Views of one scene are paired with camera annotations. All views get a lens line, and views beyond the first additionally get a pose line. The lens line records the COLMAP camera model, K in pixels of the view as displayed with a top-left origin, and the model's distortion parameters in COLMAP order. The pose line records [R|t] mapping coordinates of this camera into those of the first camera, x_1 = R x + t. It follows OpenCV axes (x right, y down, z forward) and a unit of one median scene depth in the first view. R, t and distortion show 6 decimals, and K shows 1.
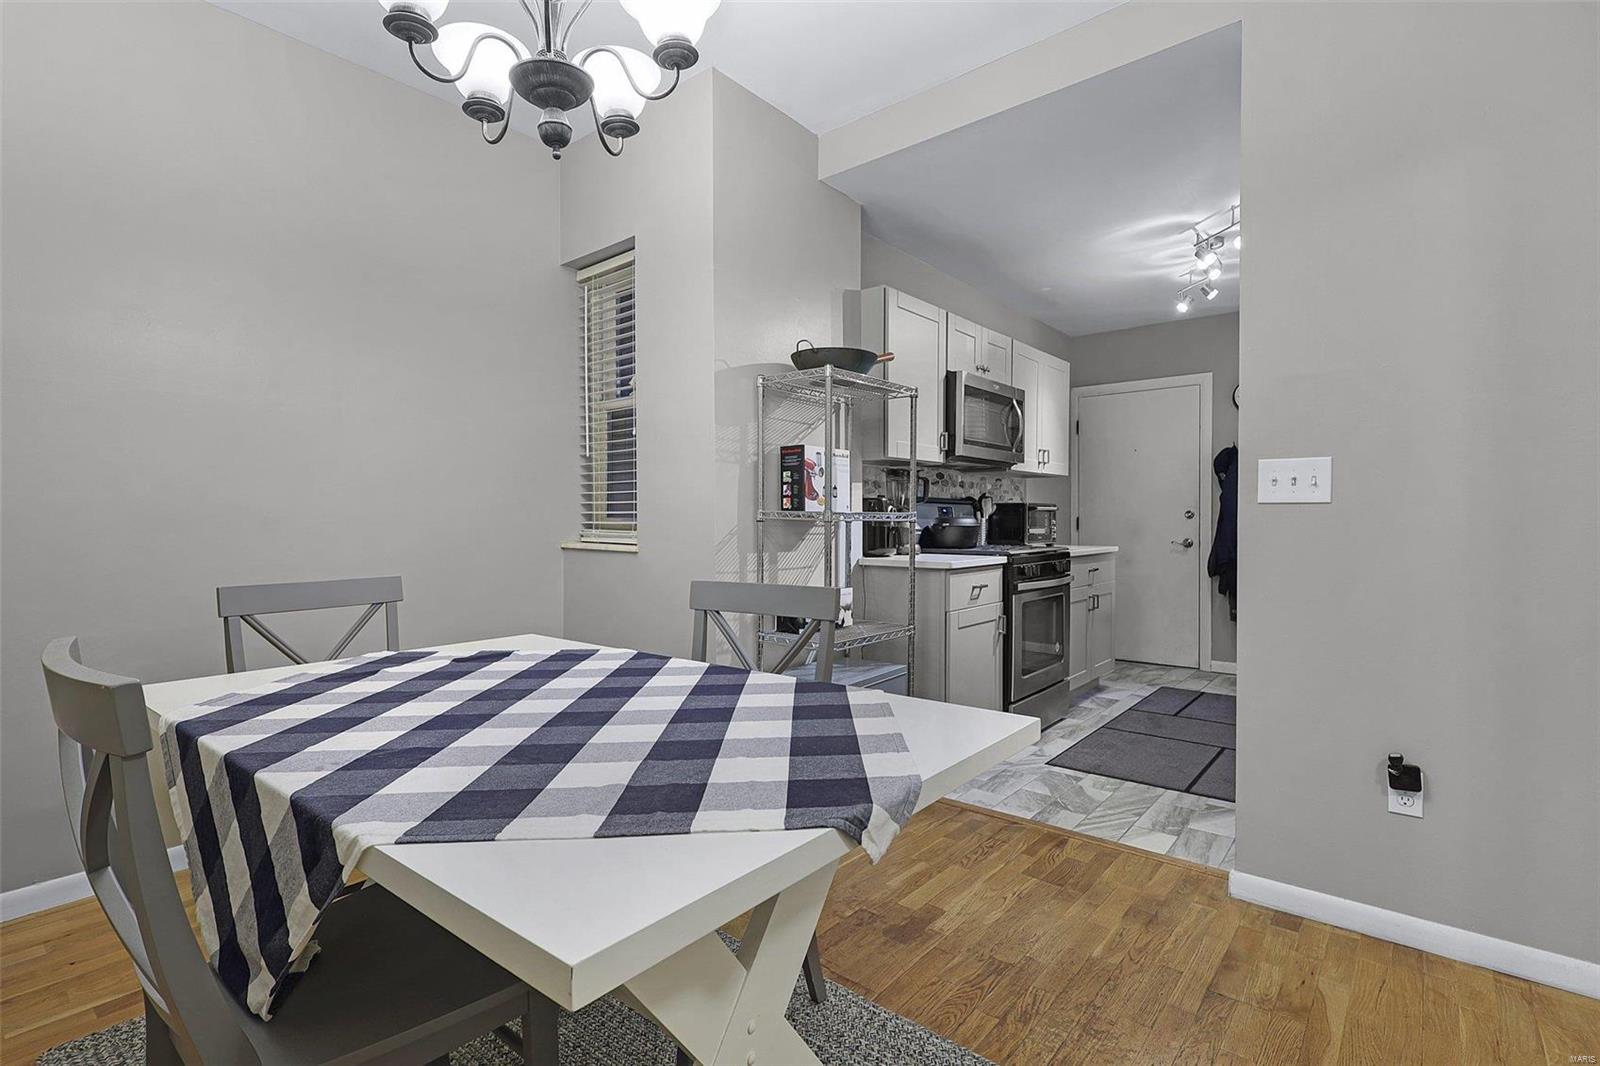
lens RADIAL K [[766.7, 0, 804.8], [0, 766.7, 530.4], [0, 0, 1]] dist [-0.000040, 0.001158]
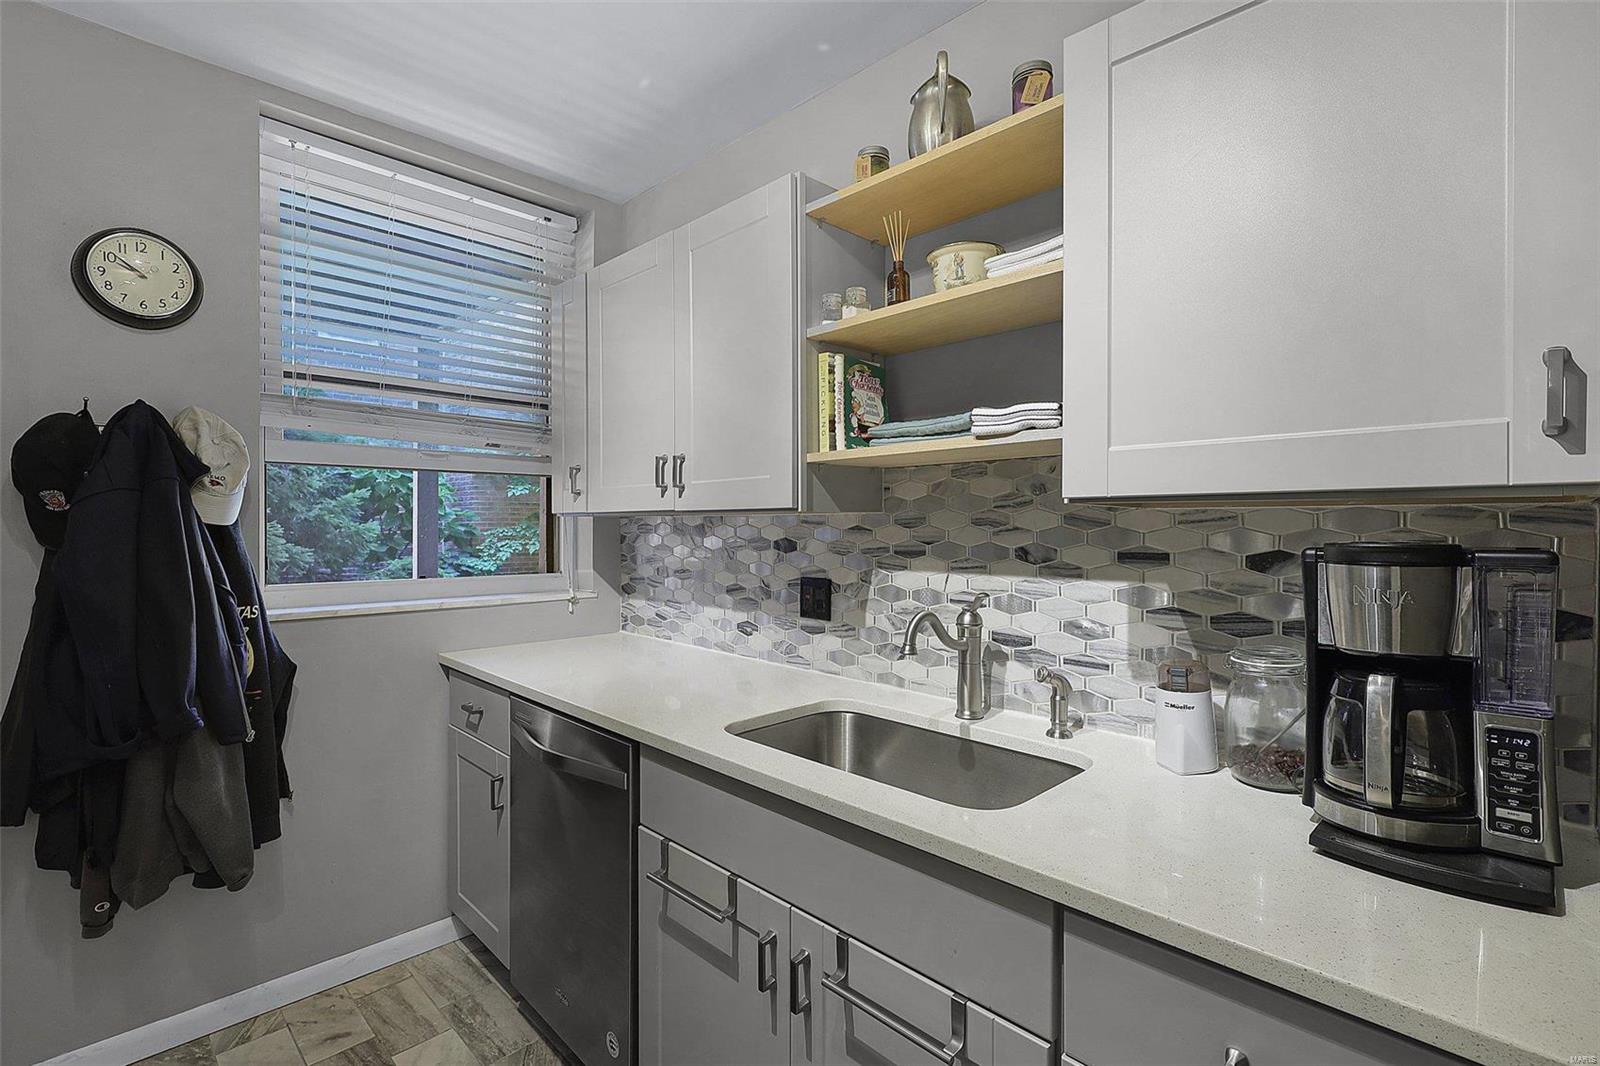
lens RADIAL K [[766.7, 0, 837.0], [0, 766.7, 525.9], [0, 0, 1]] dist [-0.000040, 0.001158]
pose [[0.098024, -0.002013, 0.995182, 0.382312], [0.013590, 0.999907, 0.000684, -0.082496], [-0.995091, 0.013458, 0.098042, 0.953512]]
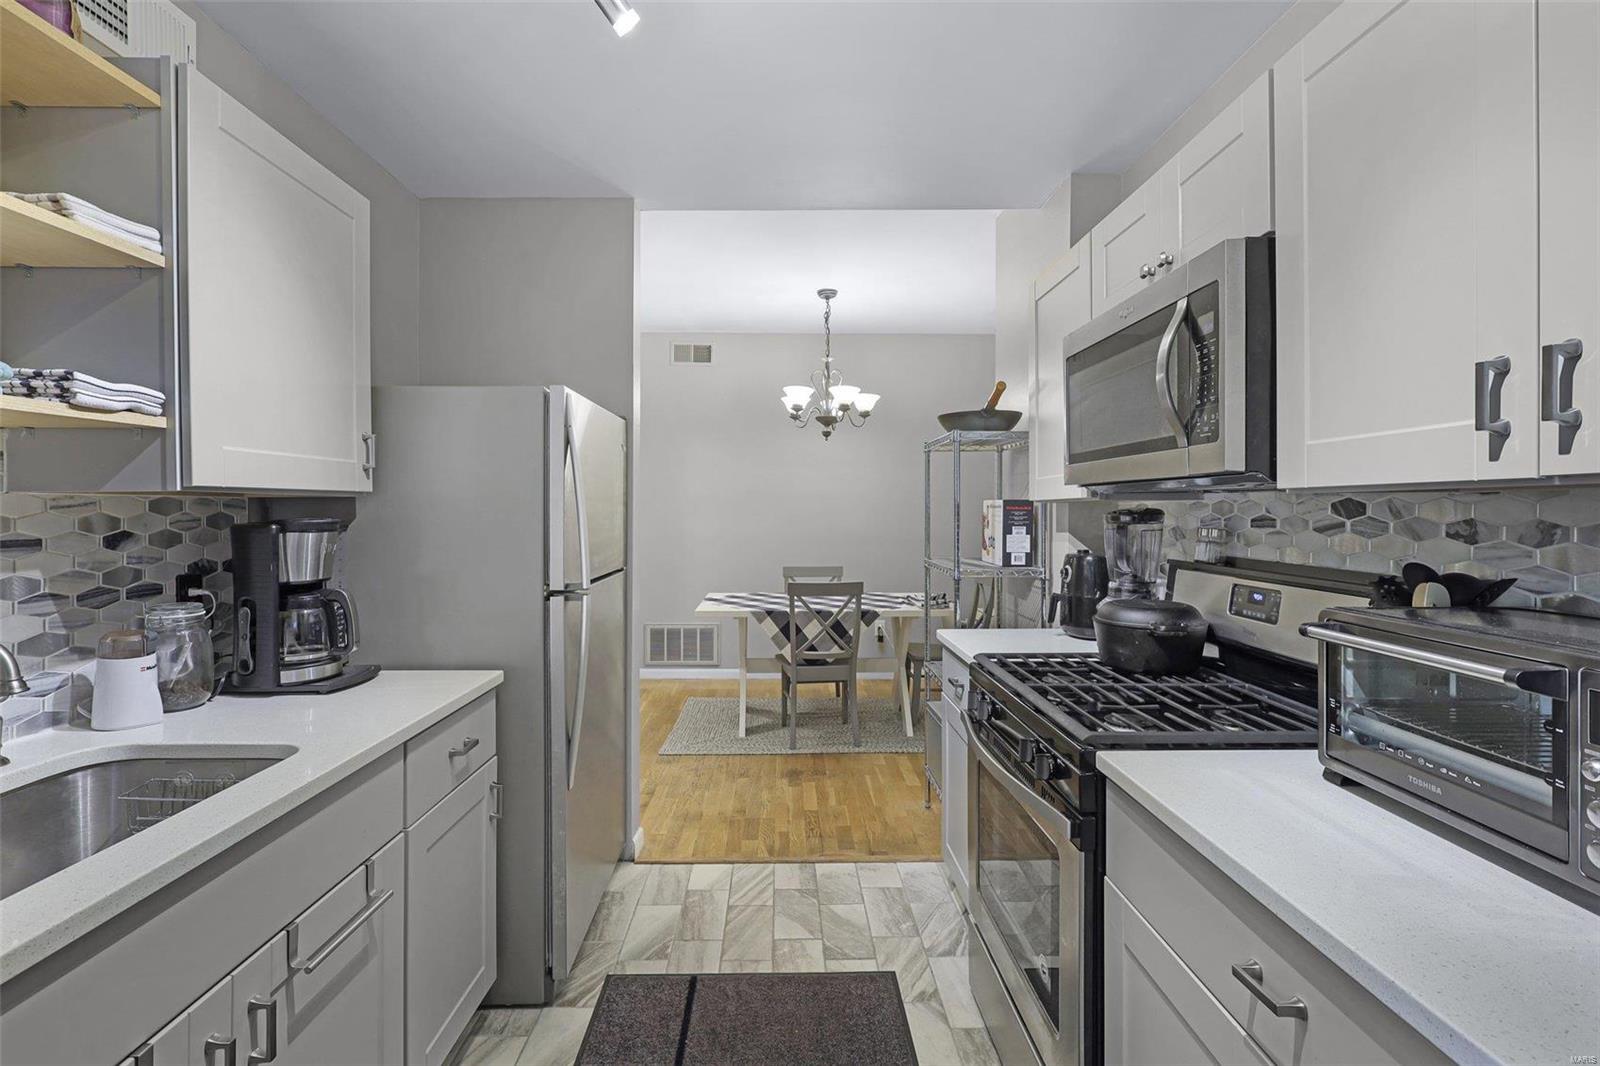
lens RADIAL K [[766.7, 0, 803.7], [0, 766.7, 503.5], [0, 0, 1]] dist [-0.000040, 0.001158]
pose [[-0.760868, -0.006062, -0.648878, 0.763331], [-0.011677, 0.999922, 0.004352, -0.090109], [0.648801, 0.010888, -0.760880, 1.382249]]
